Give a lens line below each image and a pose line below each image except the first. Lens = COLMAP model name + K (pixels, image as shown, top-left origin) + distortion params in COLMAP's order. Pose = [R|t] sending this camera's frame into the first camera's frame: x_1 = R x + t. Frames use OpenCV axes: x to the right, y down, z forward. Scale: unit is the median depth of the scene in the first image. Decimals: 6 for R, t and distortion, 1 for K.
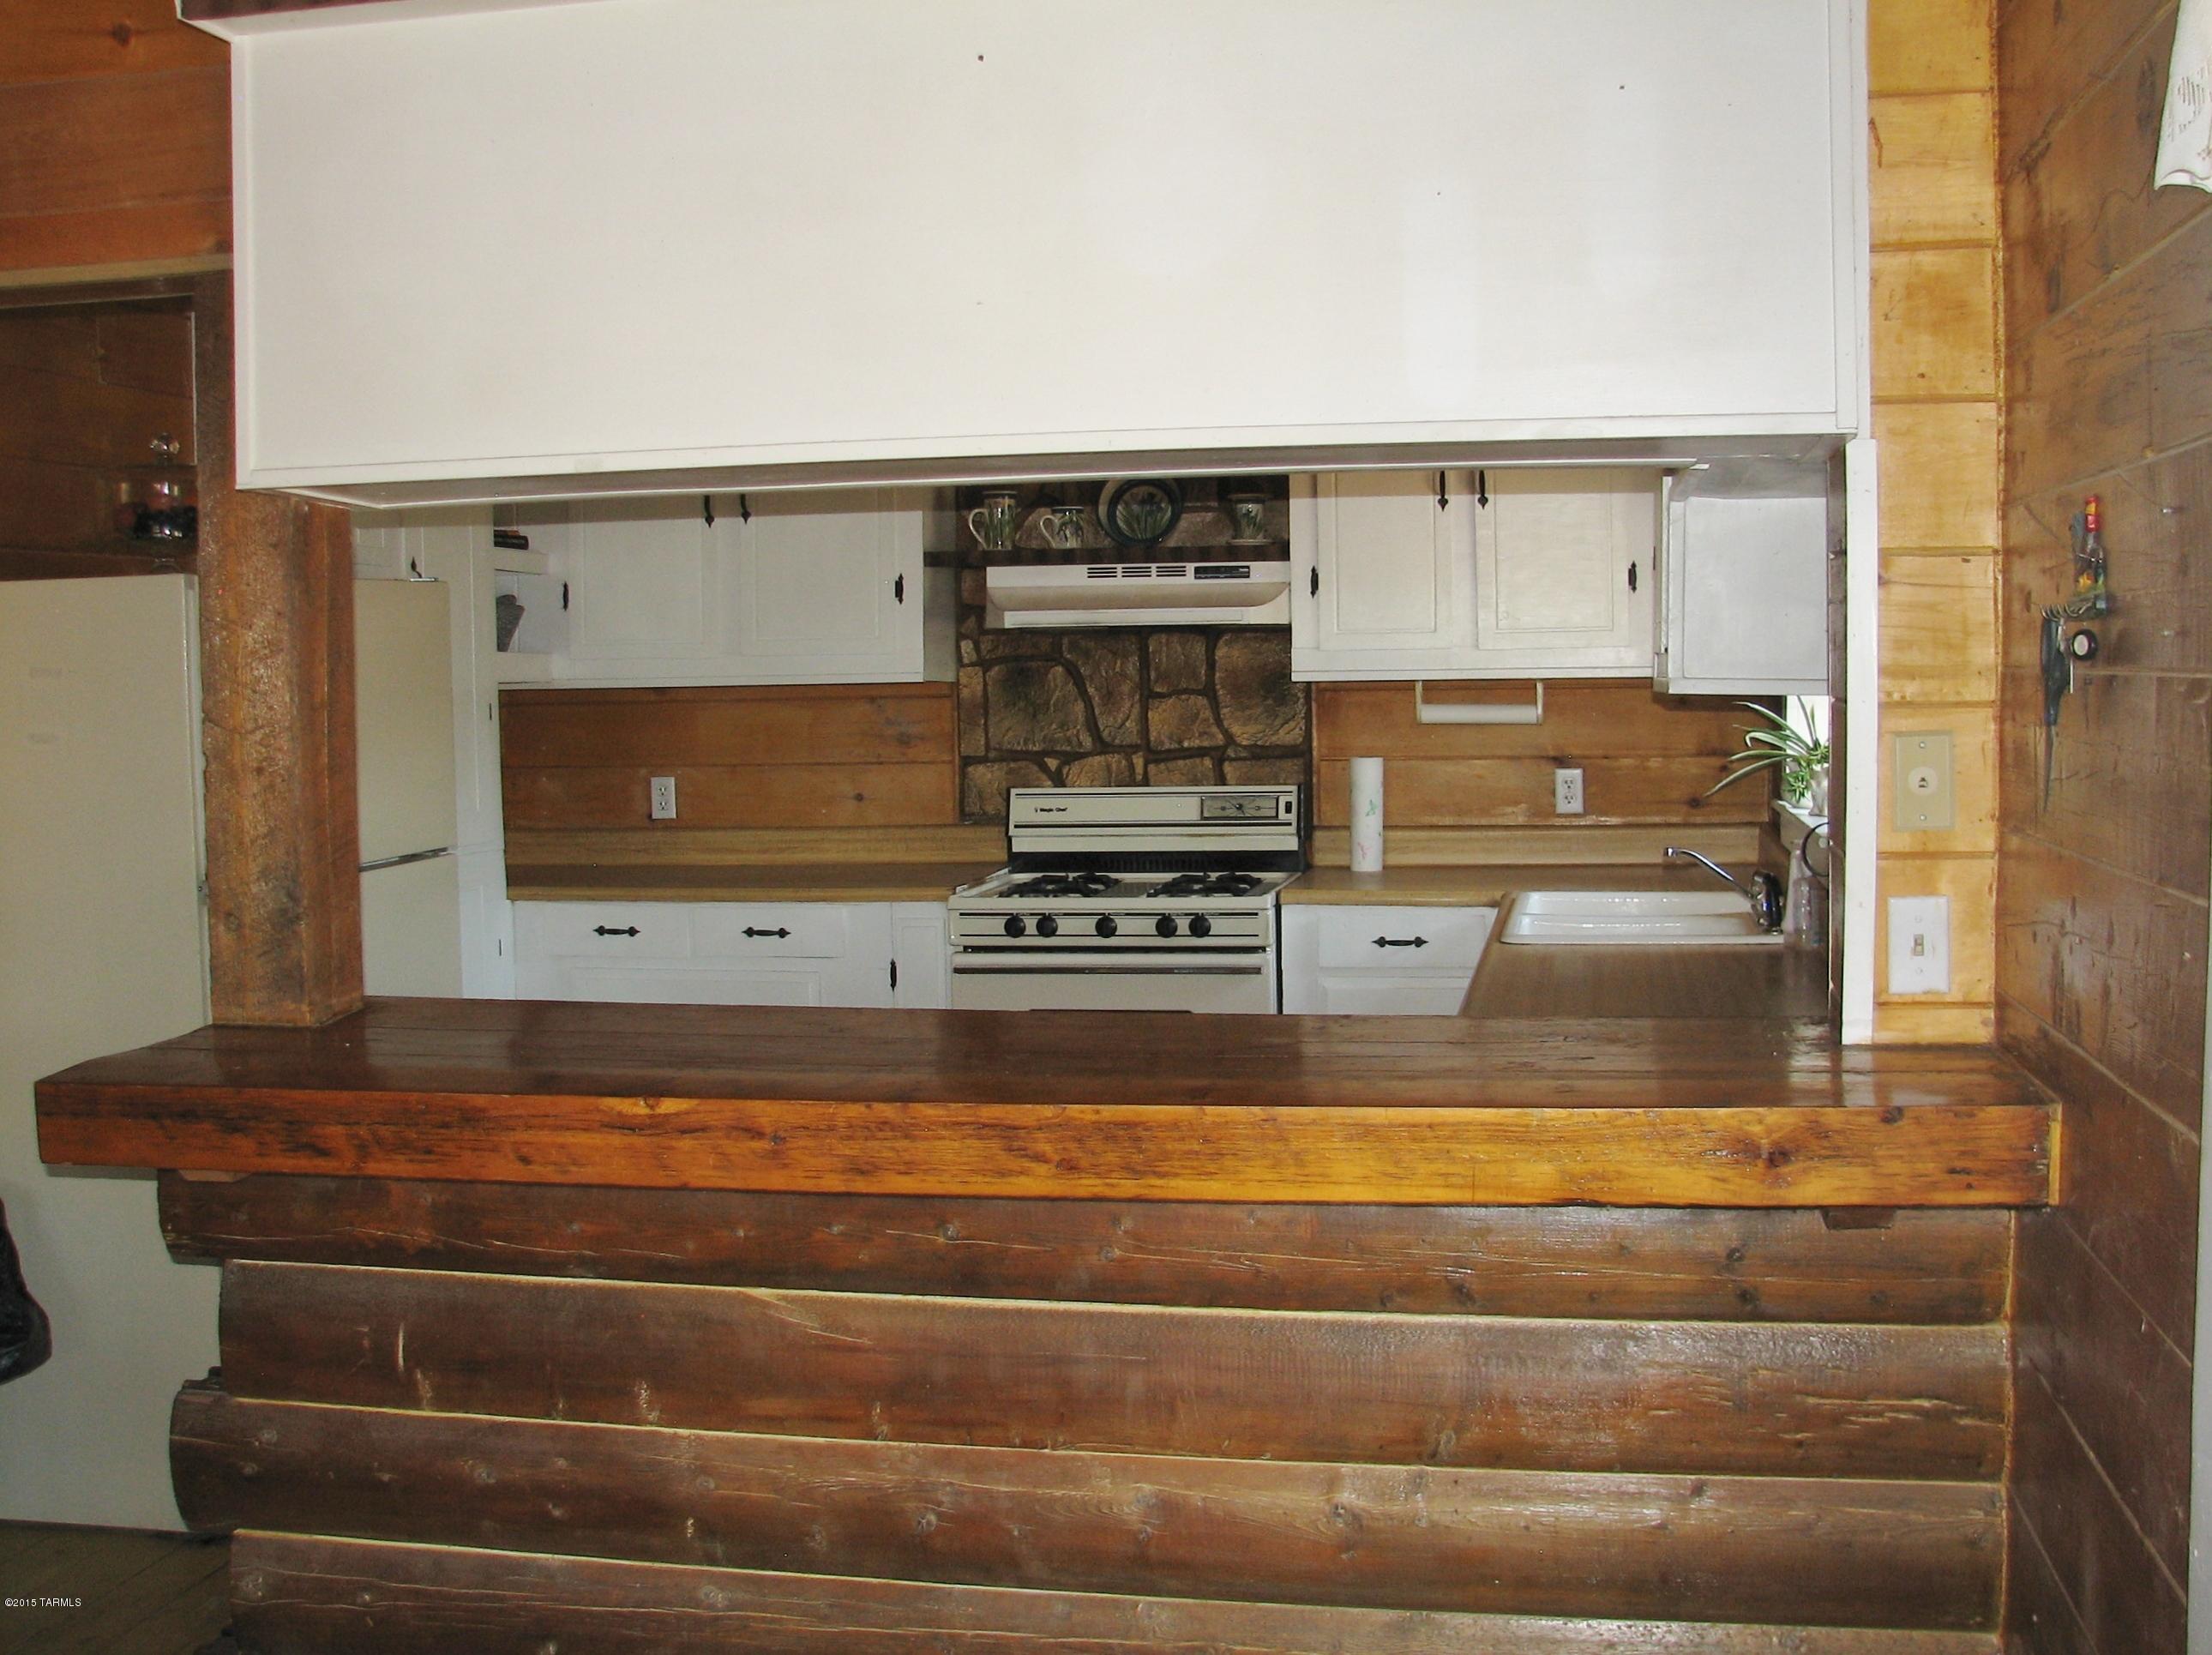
lens RADIAL K [[2341.0, 0, 1110.7], [0, 2341.0, 798.0], [0, 0, 1]] dist [-0.218128, 0.284896]
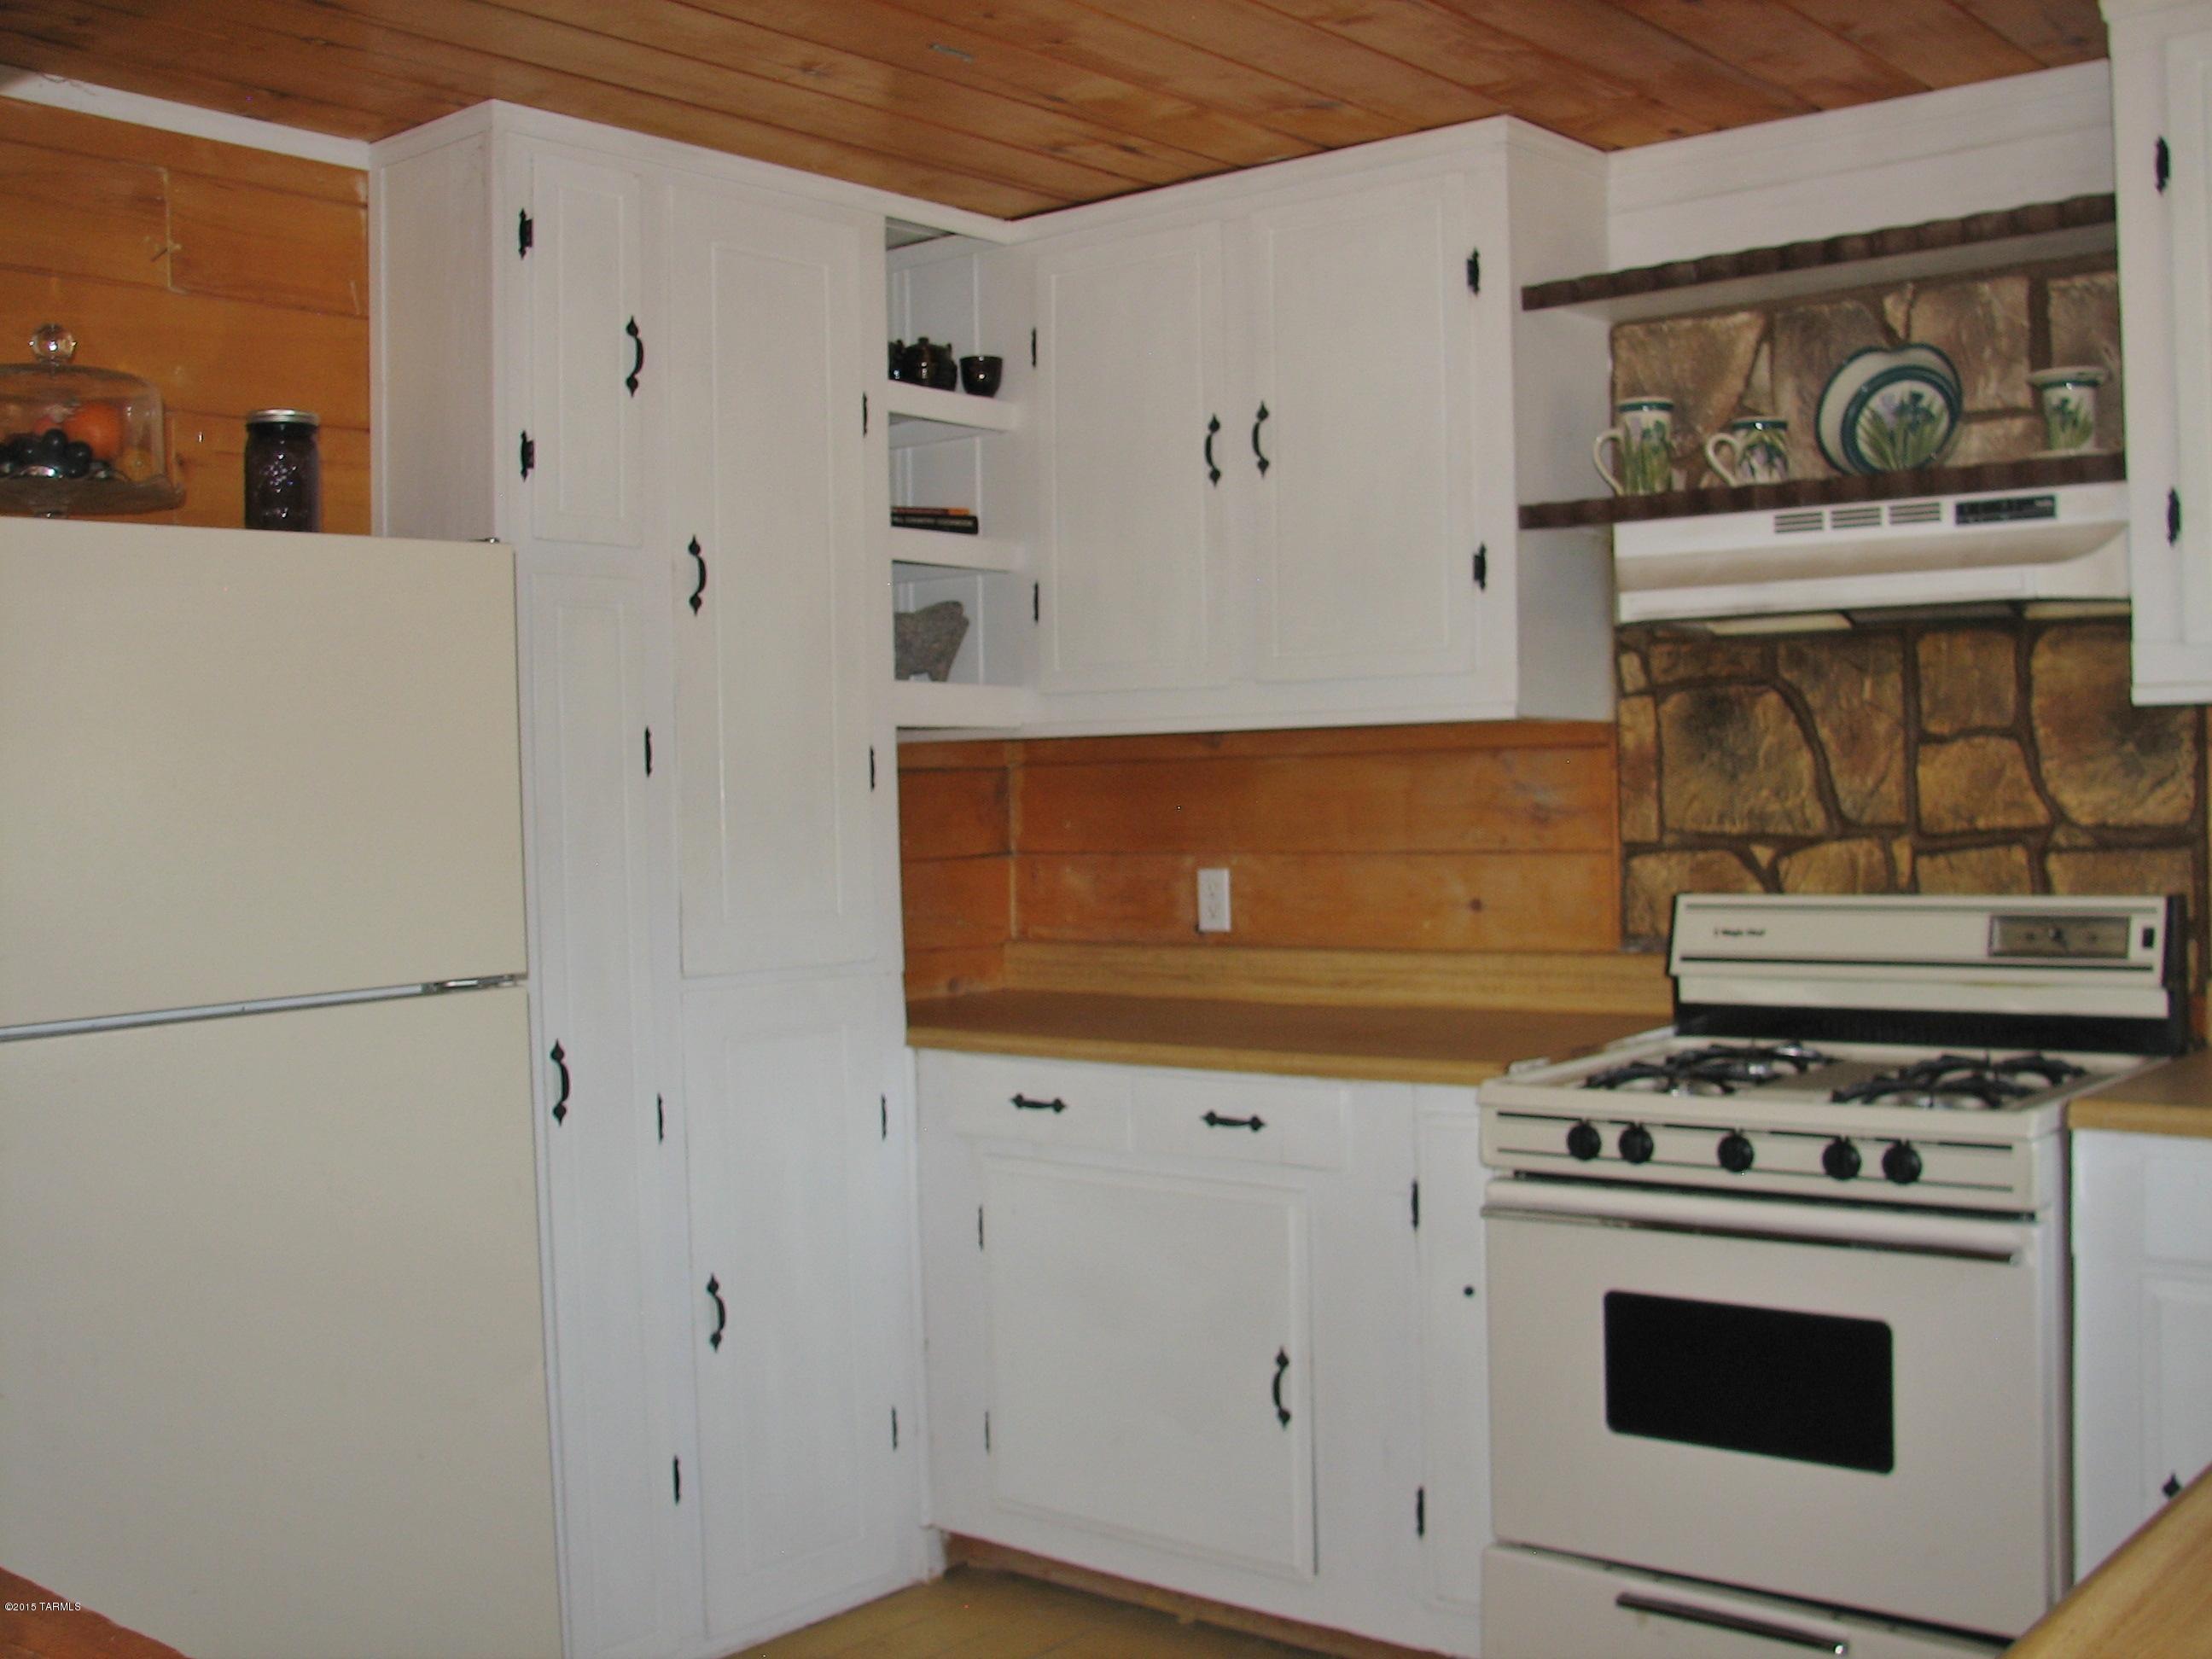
lens RADIAL K [[2340.8, 0, 1110.7], [0, 2340.8, 800.0], [0, 0, 1]] dist [-0.218128, 0.284896]
pose [[0.881822, -0.000376, -0.471582, 0.108140], [-0.018176, 0.999230, -0.034784, -0.005190], [0.471232, 0.039245, 0.881136, 0.403918]]
